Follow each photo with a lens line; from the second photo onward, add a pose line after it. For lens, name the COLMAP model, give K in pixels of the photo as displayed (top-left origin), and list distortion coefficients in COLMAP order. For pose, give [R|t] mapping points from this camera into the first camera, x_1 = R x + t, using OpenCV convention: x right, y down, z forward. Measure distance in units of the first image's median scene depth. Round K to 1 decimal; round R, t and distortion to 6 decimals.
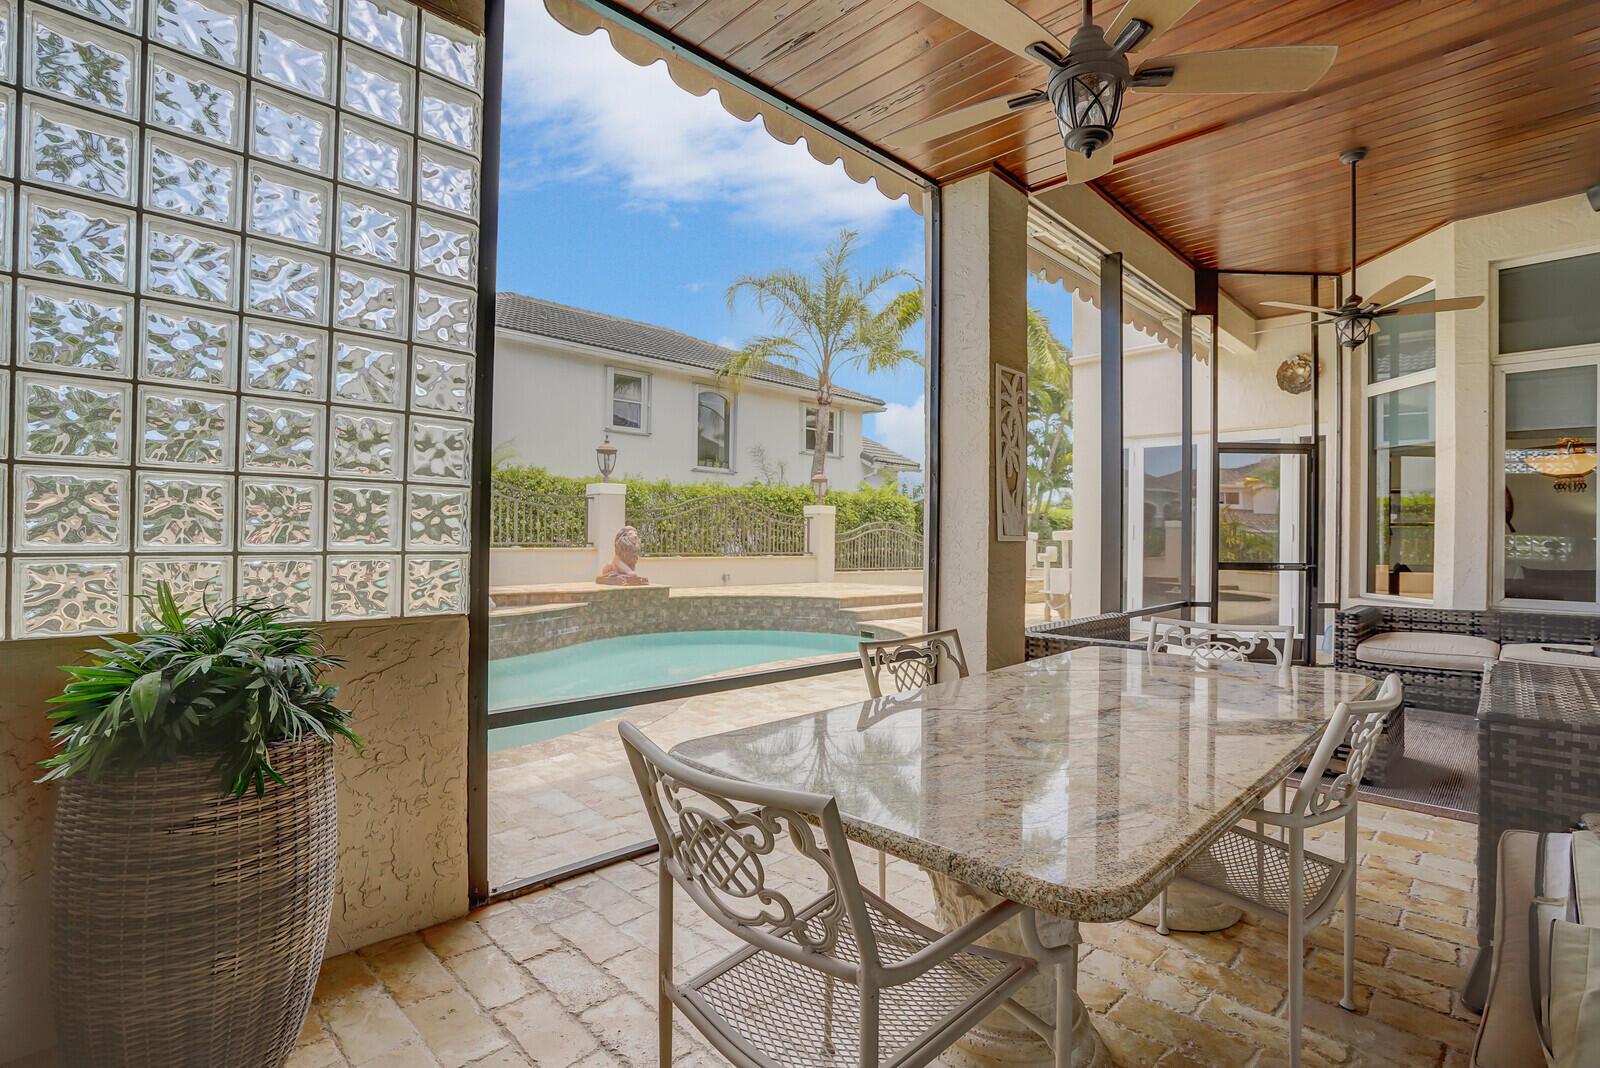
lens RADIAL K [[760.8, 0, 794.4], [0, 760.8, 527.6], [0, 0, 1]] dist [-0.047085, 0.017741]
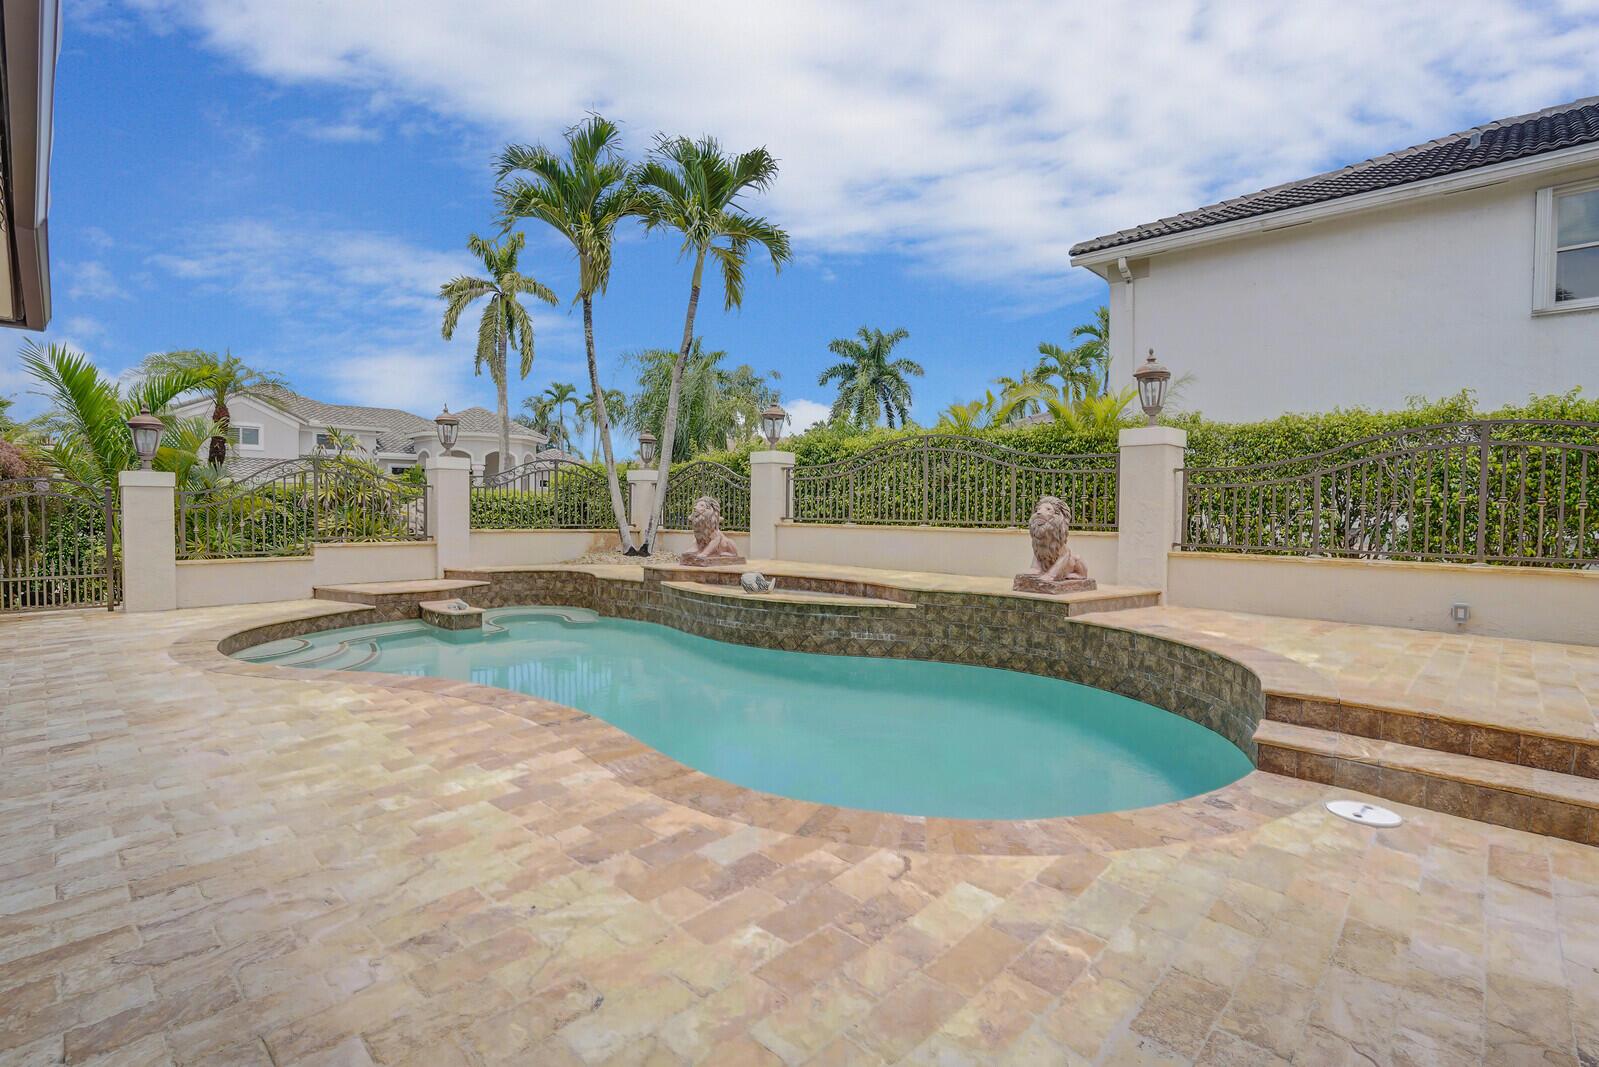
lens RADIAL K [[758.4, 0, 790.2], [0, 758.4, 526.4], [0, 0, 1]] dist [-0.059702, 0.023205]
pose [[0.032261, 0.012645, -0.999399, 0.375574], [0.000821, 0.999919, 0.012678, 0.014382], [0.999479, -0.001230, 0.032248, 0.749107]]
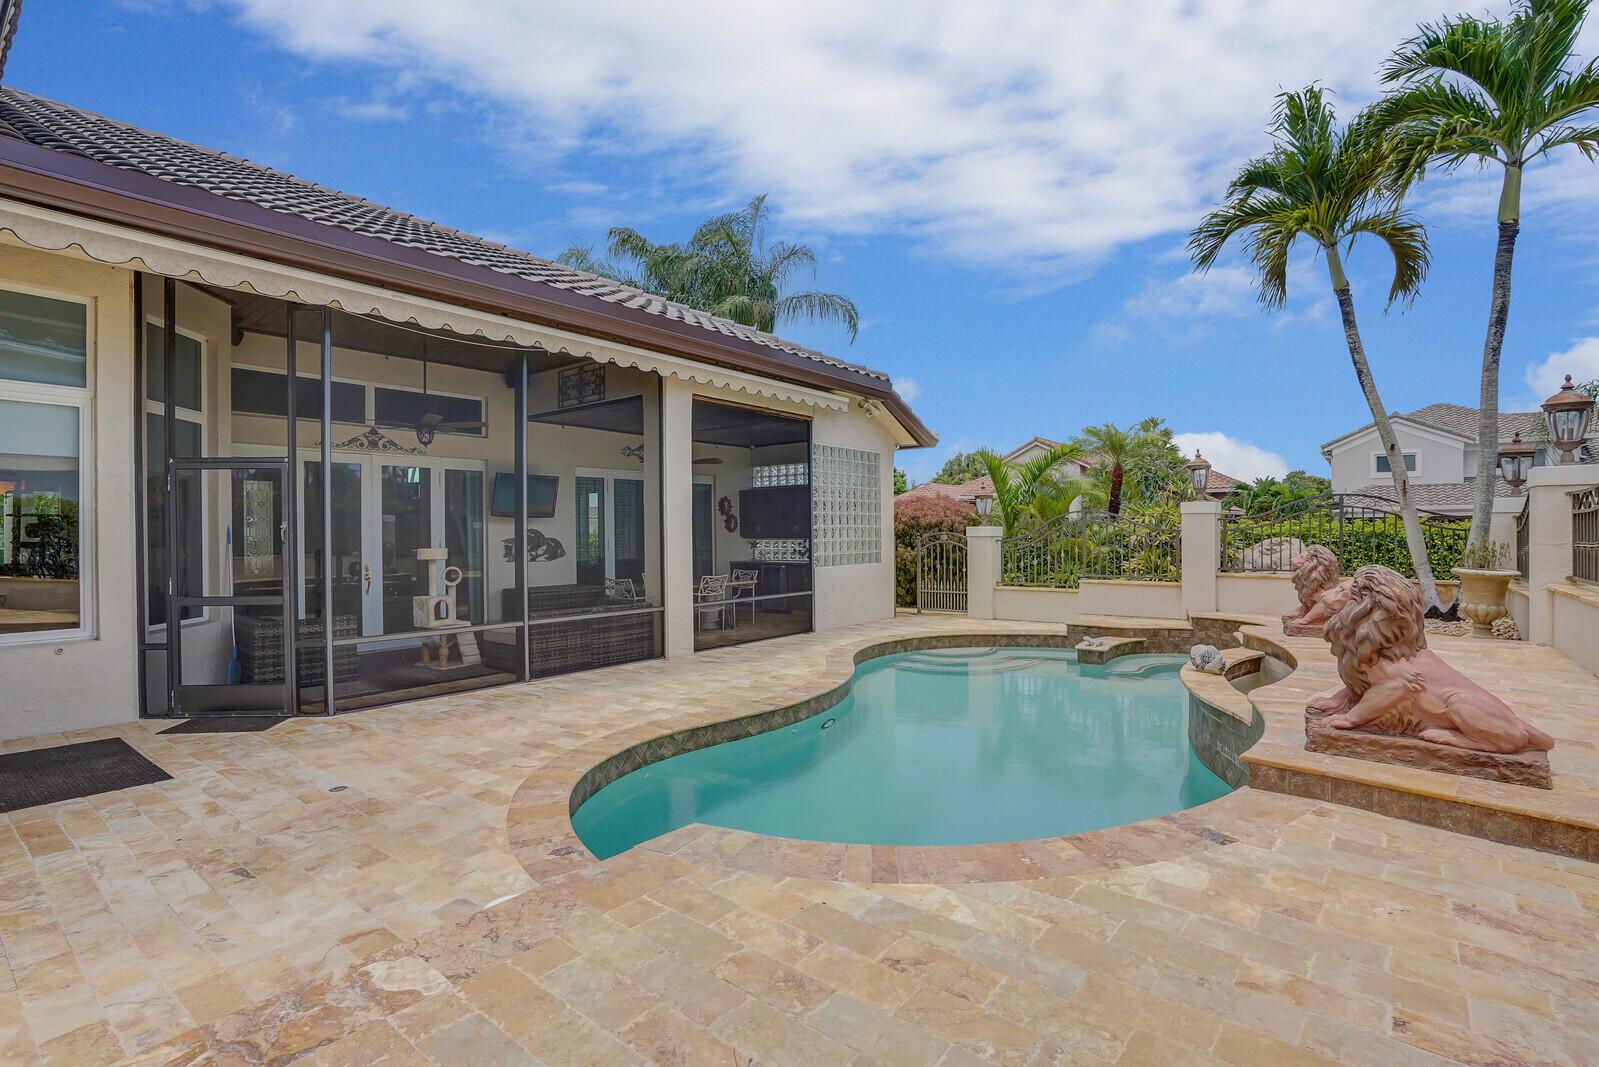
lens RADIAL K [[758.4, 0, 790.2], [0, 758.4, 526.4], [0, 0, 1]] dist [-0.059702, 0.023205]
pose [[-0.991573, -0.002833, -0.129520, 0.057222], [-0.000380, 0.999820, -0.018957, -0.011304], [0.129550, -0.018748, -0.991396, 1.241682]]
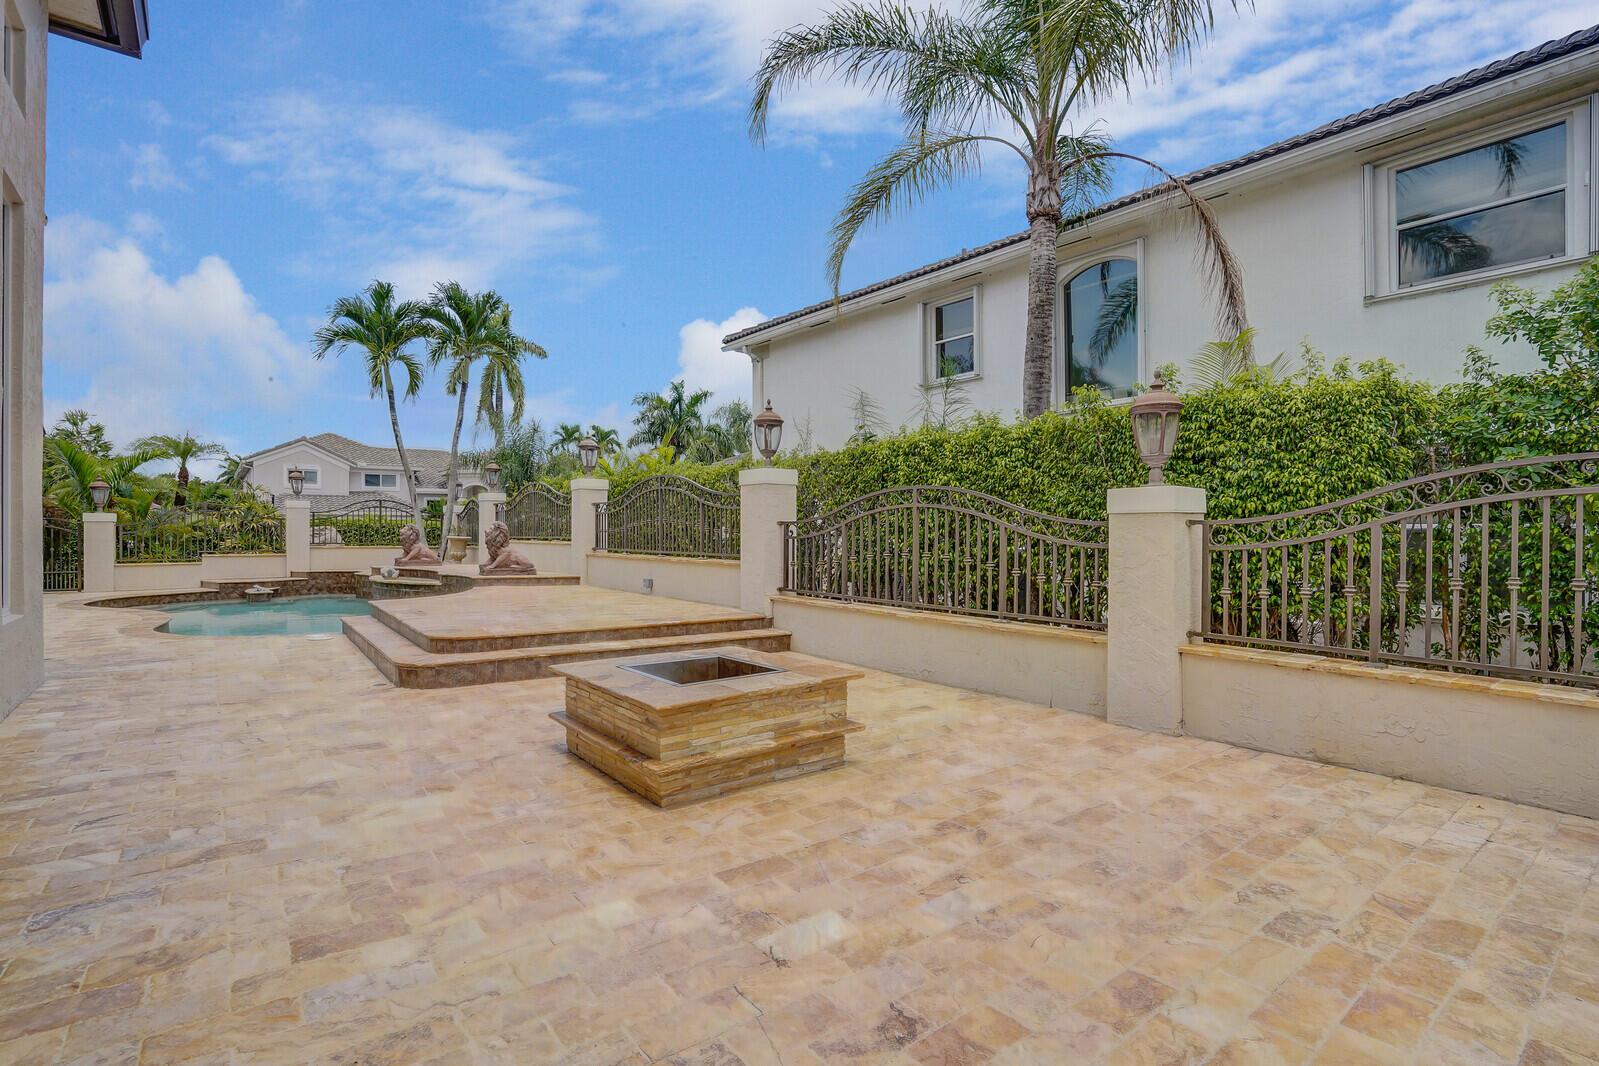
lens RADIAL K [[760.7, 0, 791.6], [0, 760.7, 535.5], [0, 0, 1]] dist [-0.051944, 0.019175]
pose [[-0.104378, -0.005380, -0.994523, 0.797930], [0.011490, 0.999912, -0.006615, 0.030631], [0.994471, -0.012117, -0.104307, 1.498262]]
